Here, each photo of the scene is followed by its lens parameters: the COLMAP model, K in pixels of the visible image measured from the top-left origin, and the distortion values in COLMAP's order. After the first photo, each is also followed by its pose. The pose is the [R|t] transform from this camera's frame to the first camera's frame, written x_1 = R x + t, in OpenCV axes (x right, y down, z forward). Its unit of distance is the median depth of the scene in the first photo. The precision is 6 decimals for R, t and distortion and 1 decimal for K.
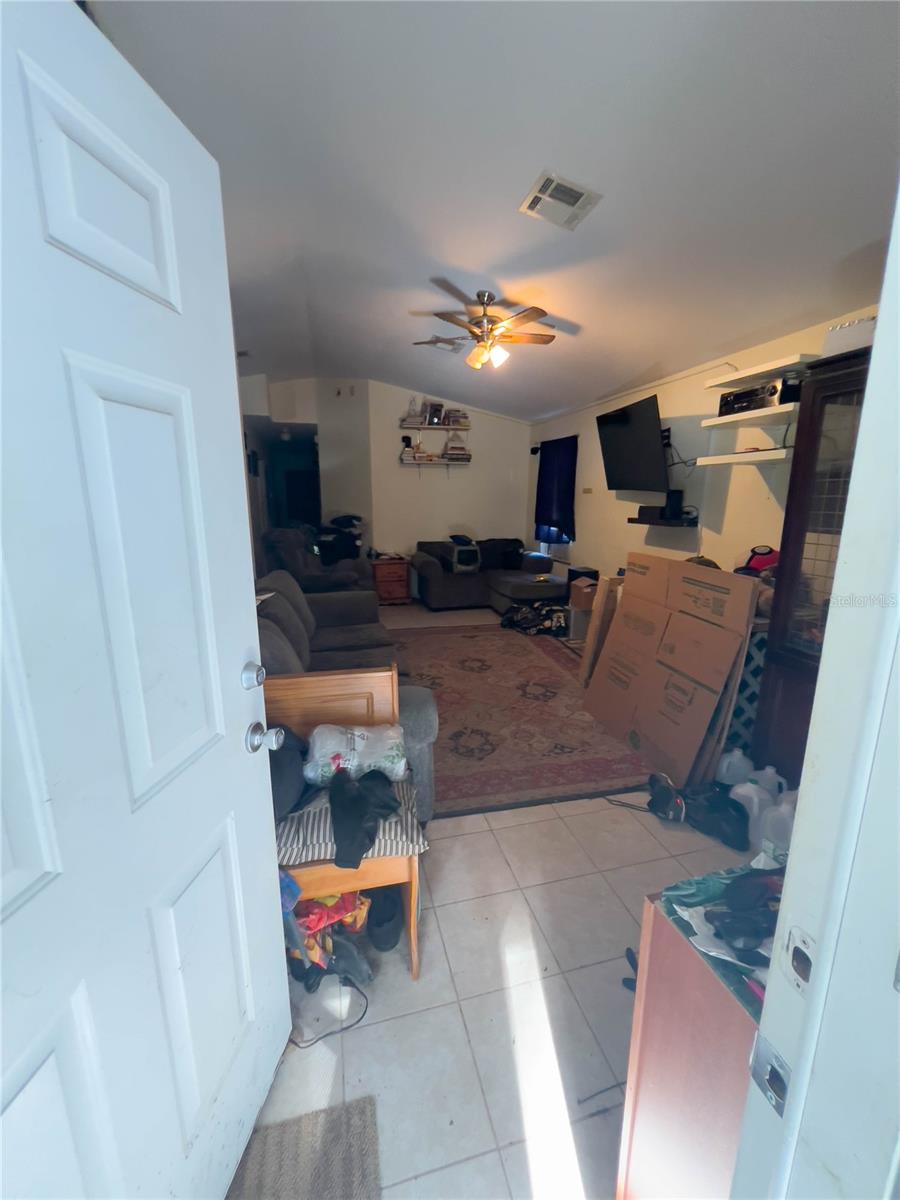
lens RADIAL K [[487.1, 0, 451.3], [0, 487.1, 598.6], [0, 0, 1]] dist [0.004230, -0.000303]
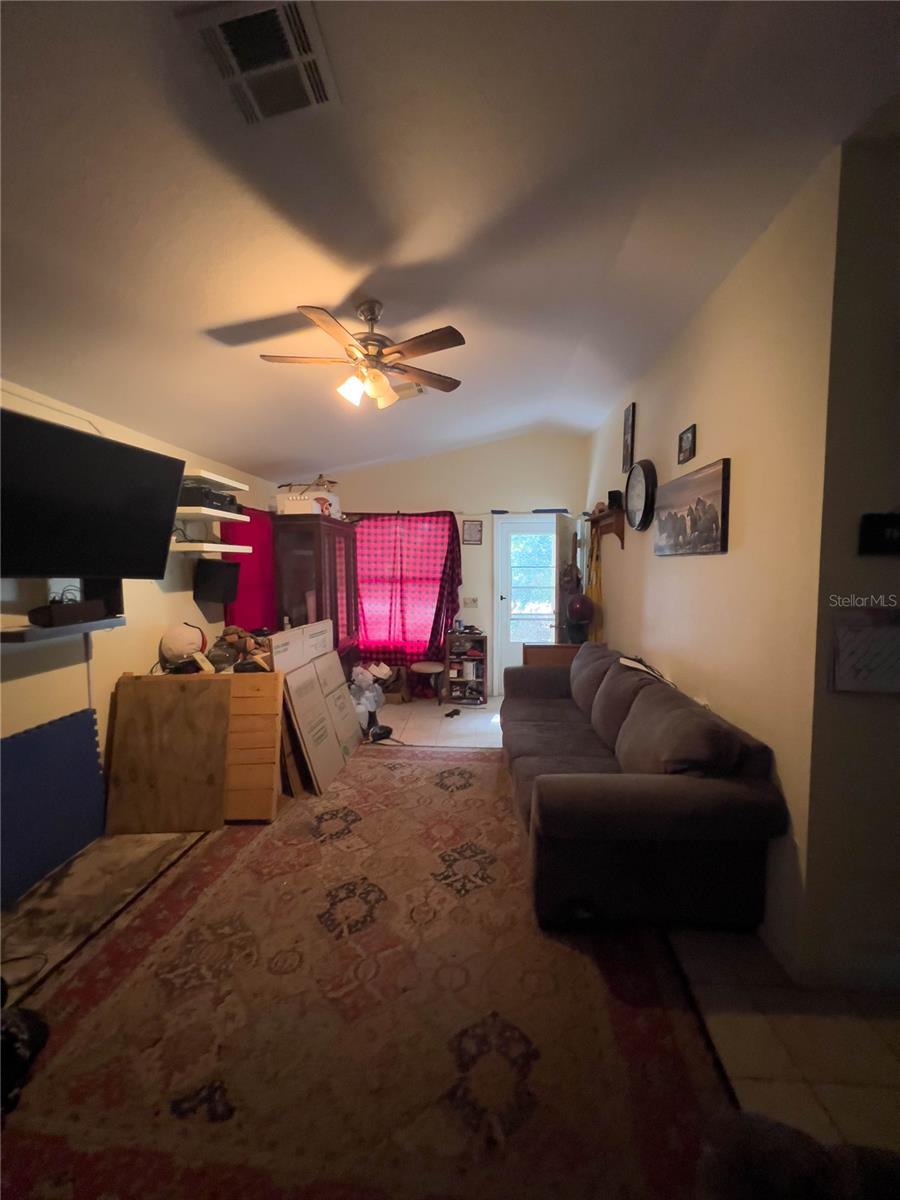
lens RADIAL K [[473.9, 0, 454.1], [0, 473.9, 600.1], [0, 0, 1]] dist [-0.004129, -0.000515]
pose [[-0.954534, -0.018902, 0.297502, -0.192029], [0.066123, 0.959702, 0.273131, -0.293126], [-0.290676, 0.280385, -0.914818, 1.271956]]
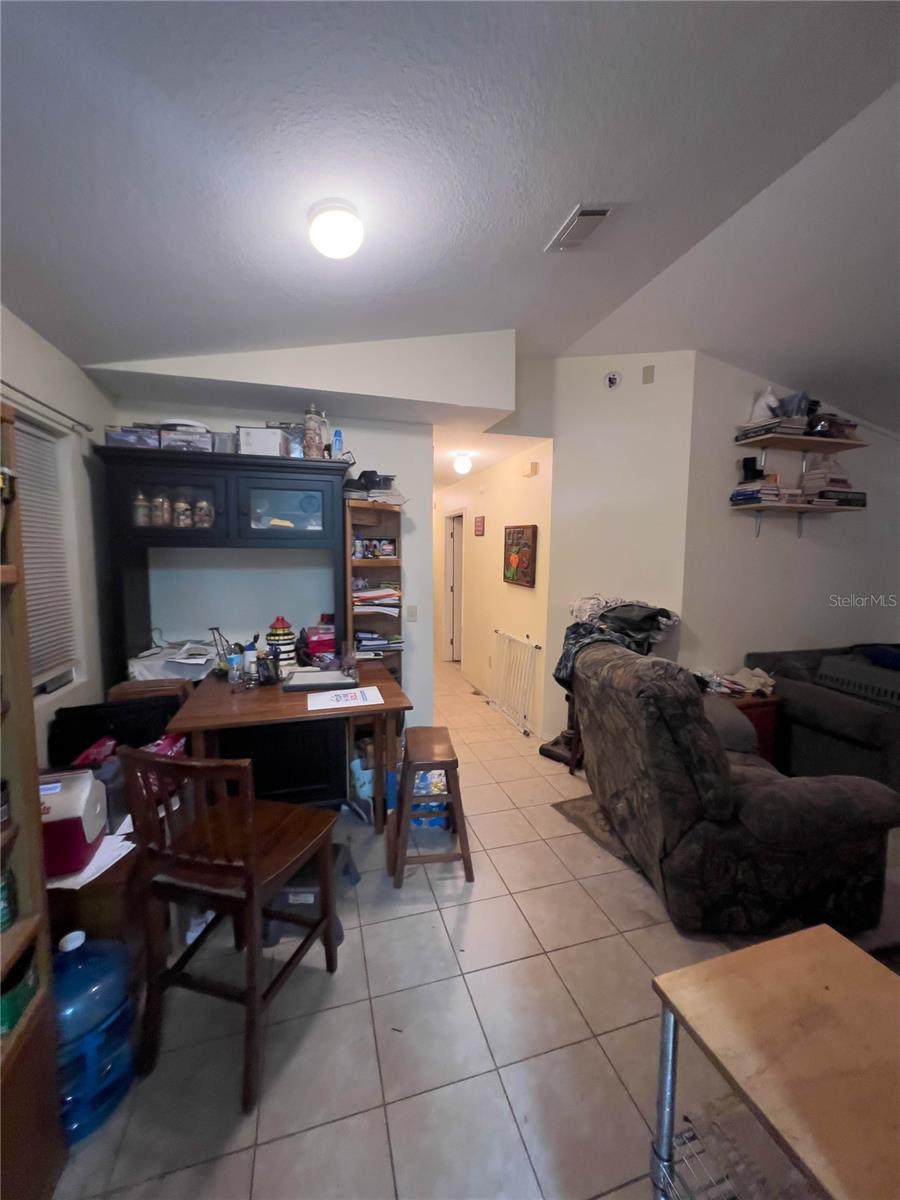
lens RADIAL K [[473.9, 0, 446.8], [0, 473.9, 600.9], [0, 0, 1]] dist [-0.004129, -0.000515]
pose [[0.999412, 0.005324, 0.033863, -0.624897], [-0.001456, 0.993567, -0.113234, -0.171834], [-0.034248, 0.113118, 0.992991, 0.739596]]
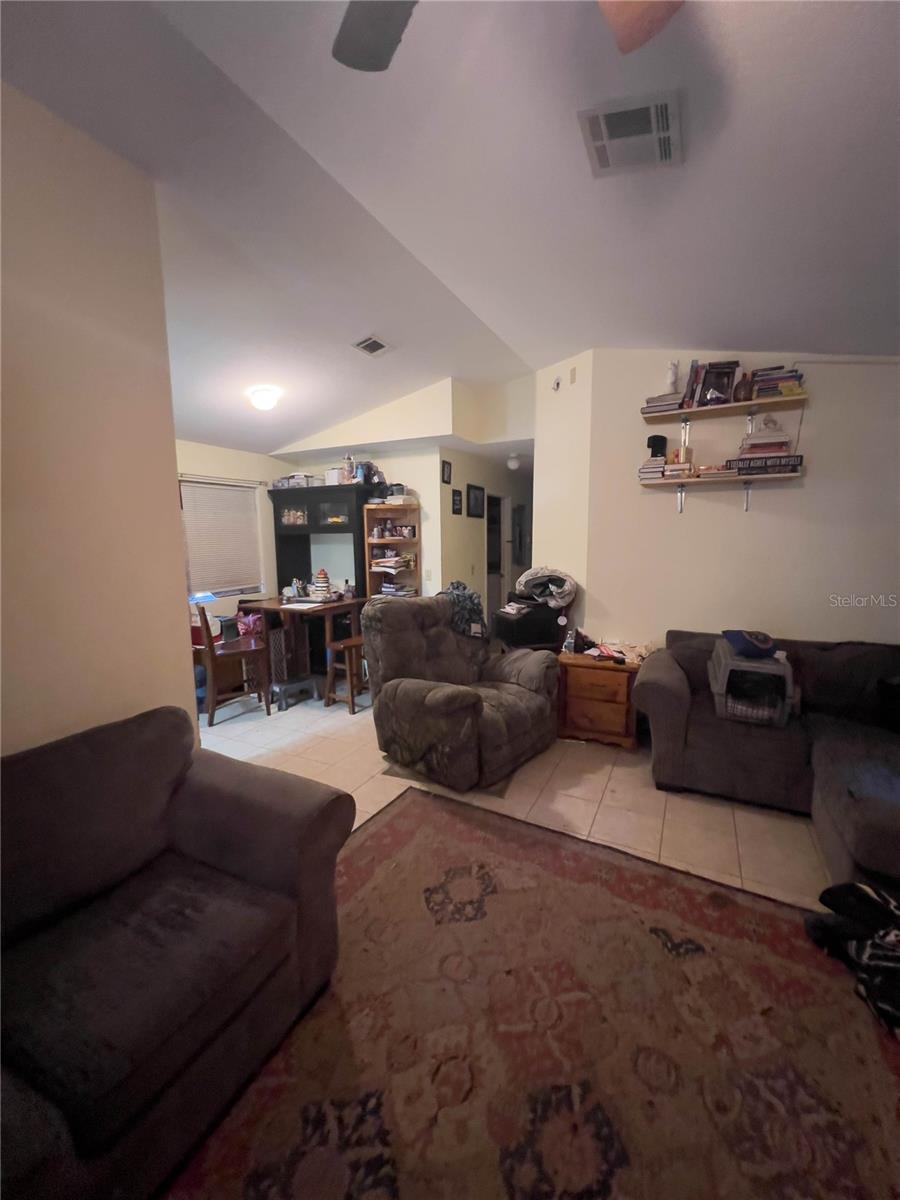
lens RADIAL K [[473.9, 0, 454.7], [0, 473.9, 599.5], [0, 0, 1]] dist [-0.004129, -0.000515]
pose [[0.750854, 0.083438, -0.655177, 0.139817], [-0.131983, 0.990935, -0.025059, -0.159807], [0.647147, 0.105288, 0.755060, 0.685305]]
